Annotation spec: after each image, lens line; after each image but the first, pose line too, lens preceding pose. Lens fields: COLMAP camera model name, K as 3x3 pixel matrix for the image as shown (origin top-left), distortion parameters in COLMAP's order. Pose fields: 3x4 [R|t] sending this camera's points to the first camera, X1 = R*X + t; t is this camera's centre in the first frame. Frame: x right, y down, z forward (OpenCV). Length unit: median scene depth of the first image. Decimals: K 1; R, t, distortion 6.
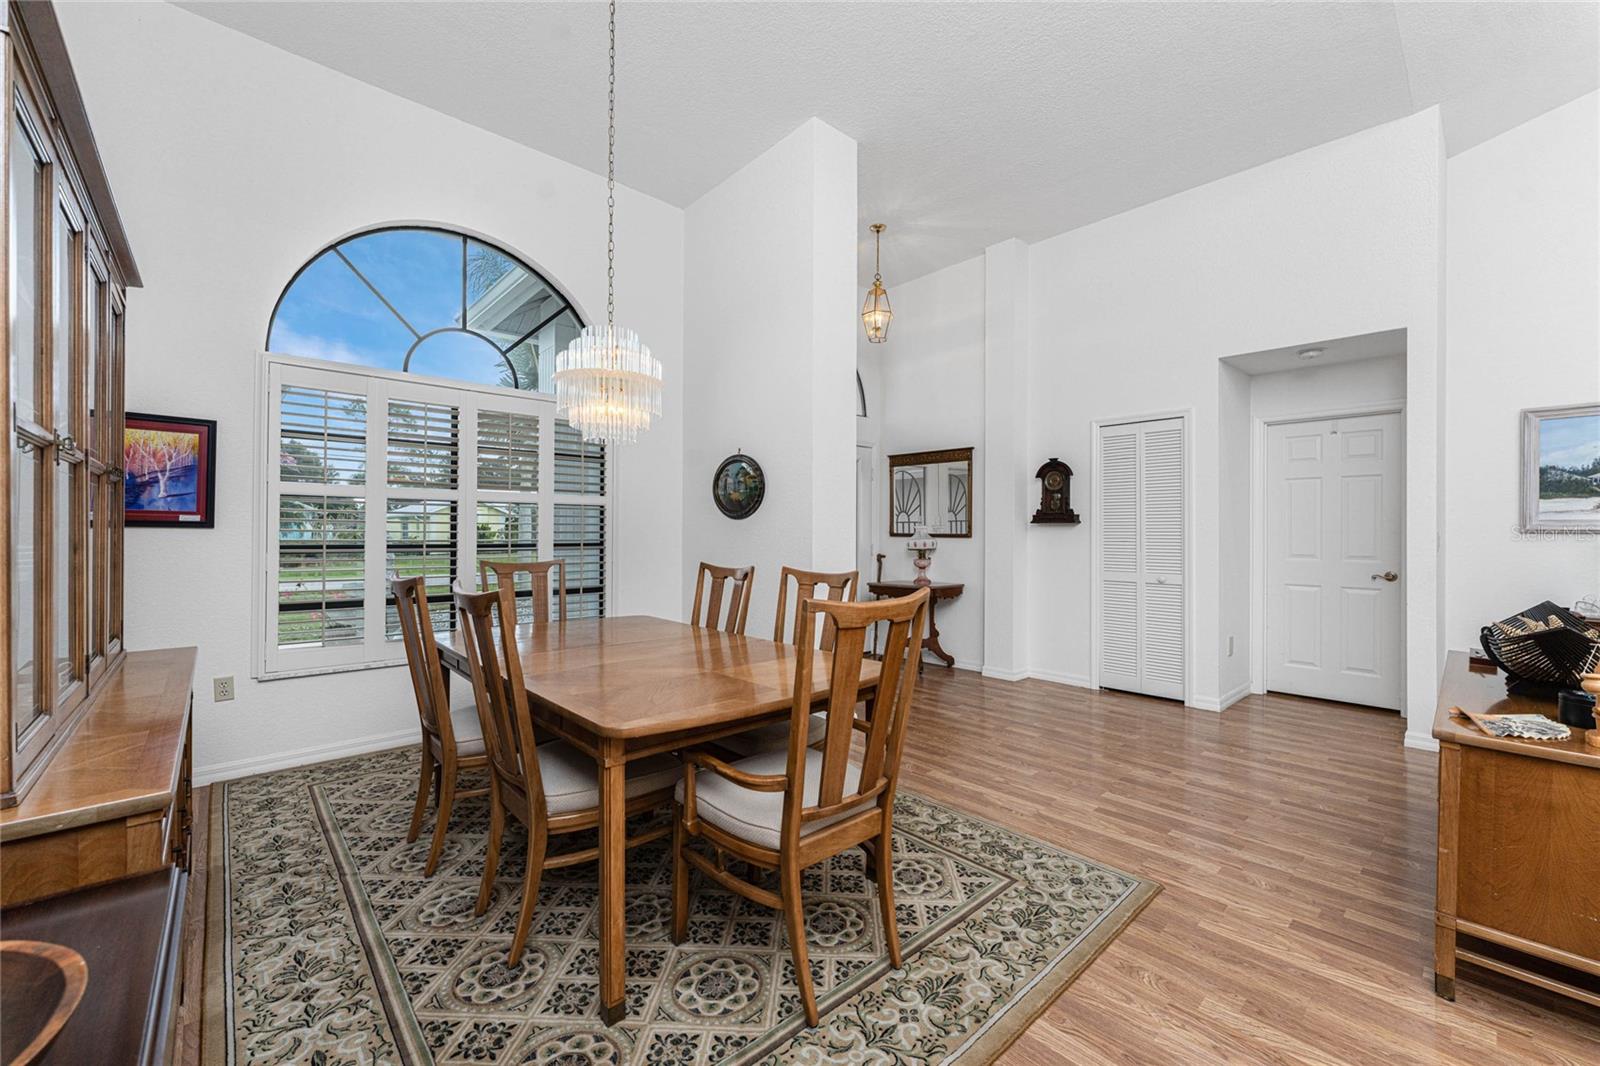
lens RADIAL K [[643.4, 0, 779.3], [0, 643.4, 531.7], [0, 0, 1]] dist [-0.004363, 0.000467]
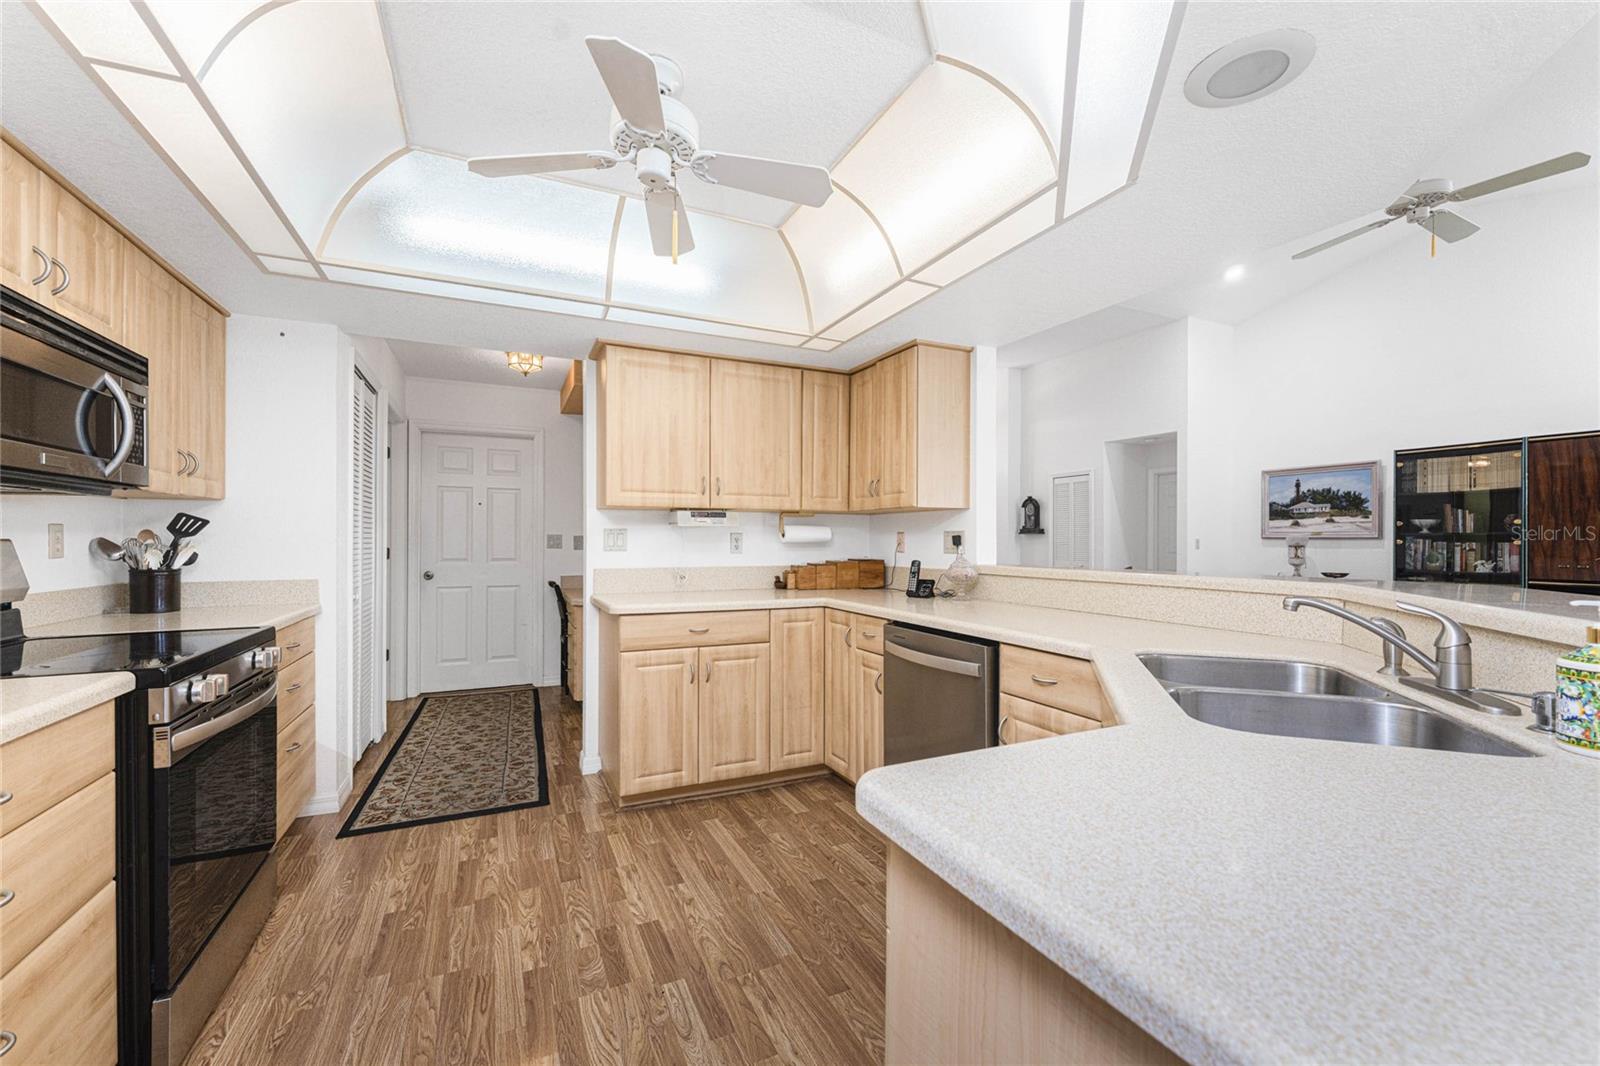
lens RADIAL K [[643.4, 0, 782.5], [0, 643.4, 536.3], [0, 0, 1]] dist [-0.004363, 0.000467]
pose [[0.952495, -0.003403, -0.304535, 0.477191], [0.001467, 0.999977, -0.006586, 0.004117], [0.304551, 0.005827, 0.952478, -1.255987]]
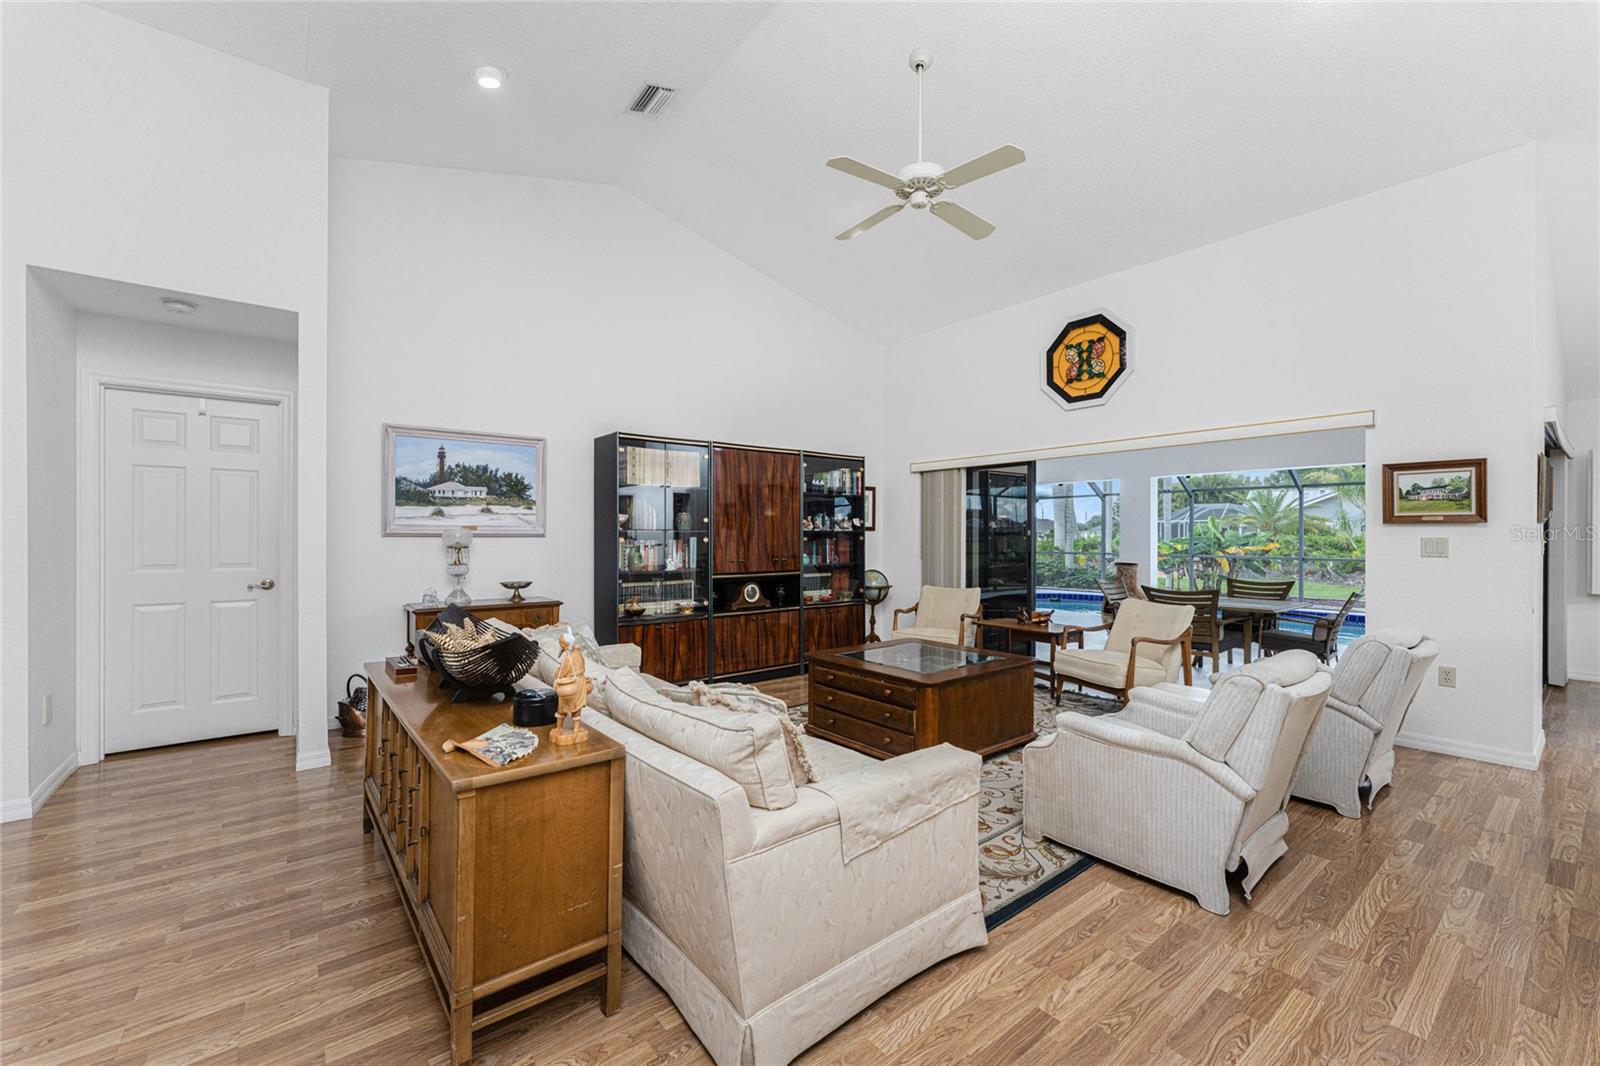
lens RADIAL K [[643.4, 0, 807.0], [0, 643.4, 533.6], [0, 0, 1]] dist [-0.004363, 0.000467]
pose [[0.037439, -0.006465, 0.999278, 0.101495], [-0.005179, 0.999964, 0.006664, -0.015102], [-0.999285, -0.005425, 0.037404, 0.263350]]
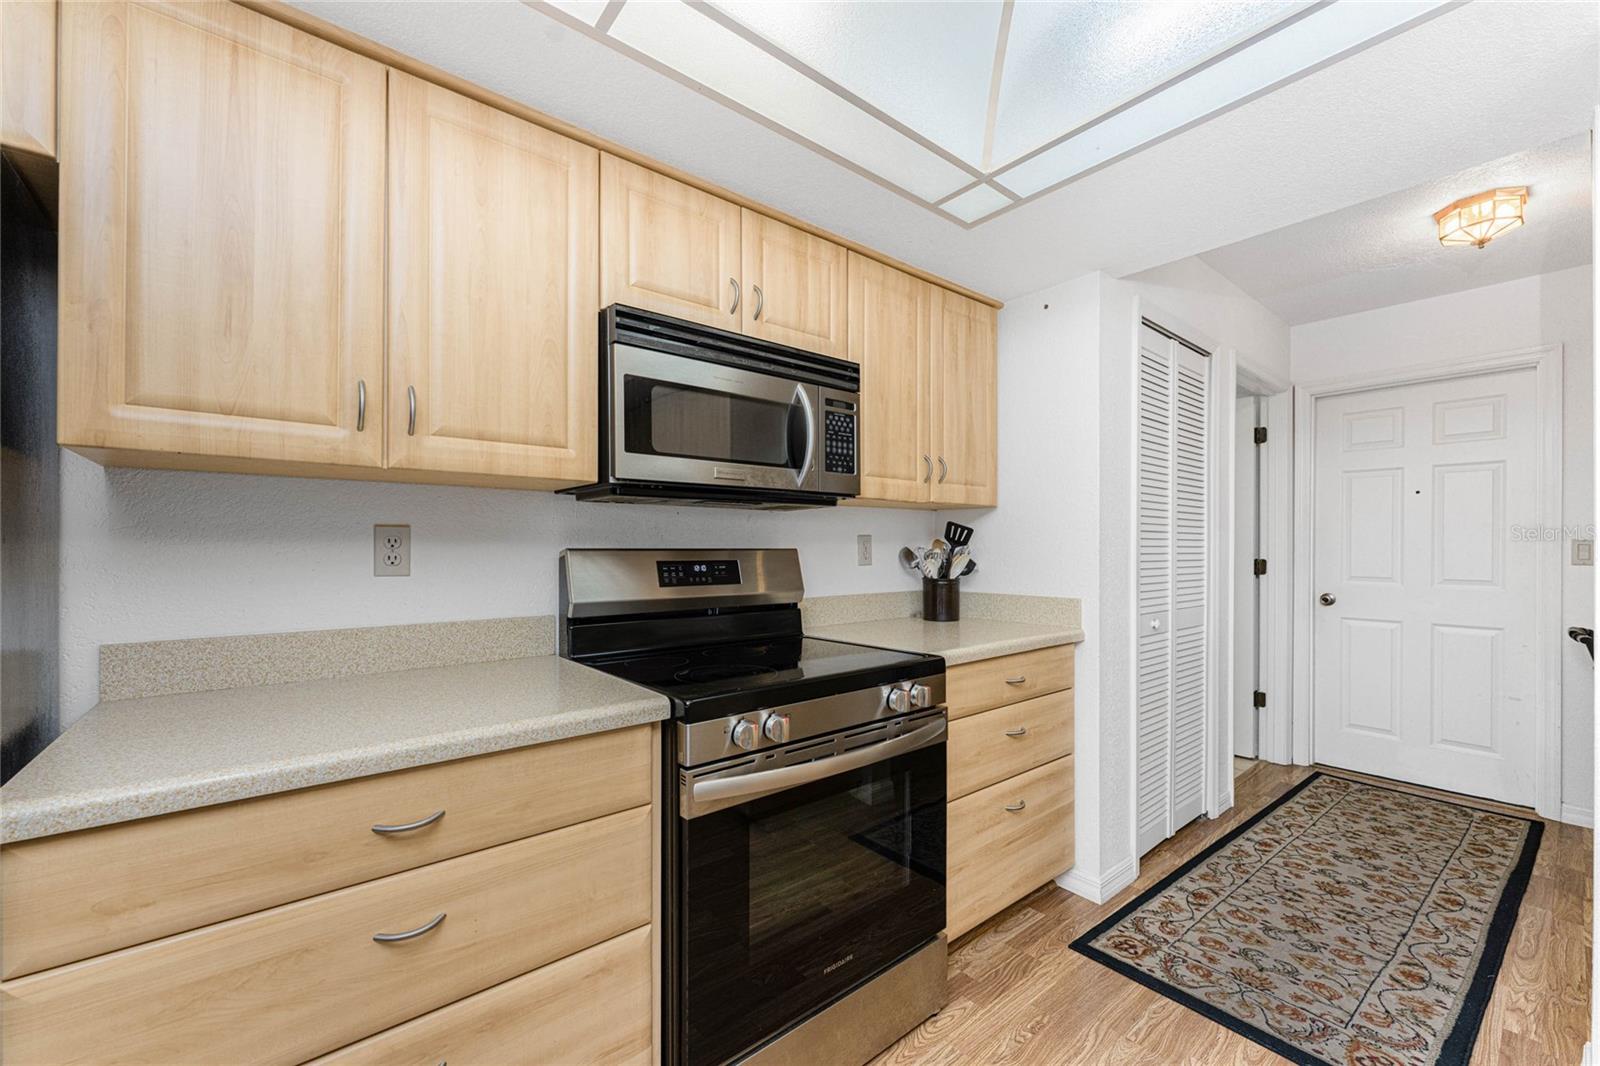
lens RADIAL K [[643.4, 0, 789.5], [0, 643.4, 547.3], [0, 0, 1]] dist [-0.004363, 0.000467]
pose [[-0.039593, -0.001795, -0.999214, 0.327852], [-0.002109, 0.999996, -0.001713, 0.001806], [0.999214, 0.002039, -0.039596, -0.928447]]
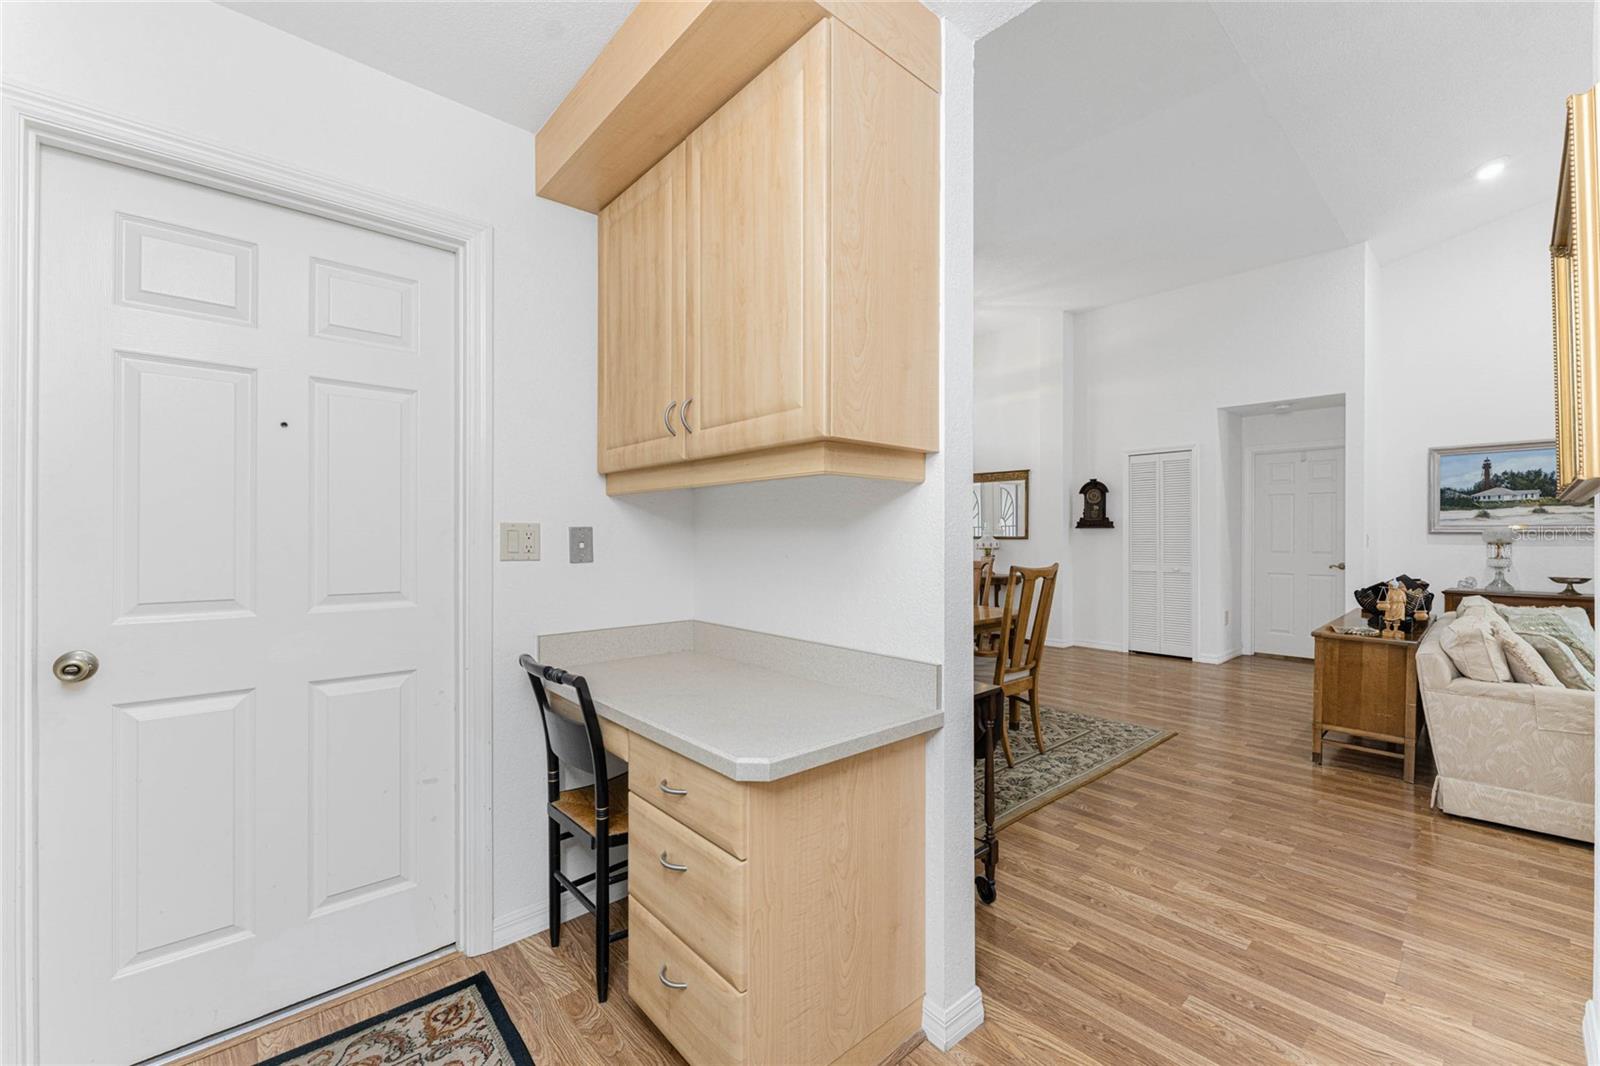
lens RADIAL K [[643.4, 0, 784.0], [0, 643.4, 537.4], [0, 0, 1]] dist [-0.004363, 0.000467]
pose [[0.999959, -0.002348, -0.008781, -0.299099], [0.002378, 0.999992, 0.003310, 0.000518], [0.008773, -0.003330, 0.999956, -0.496731]]
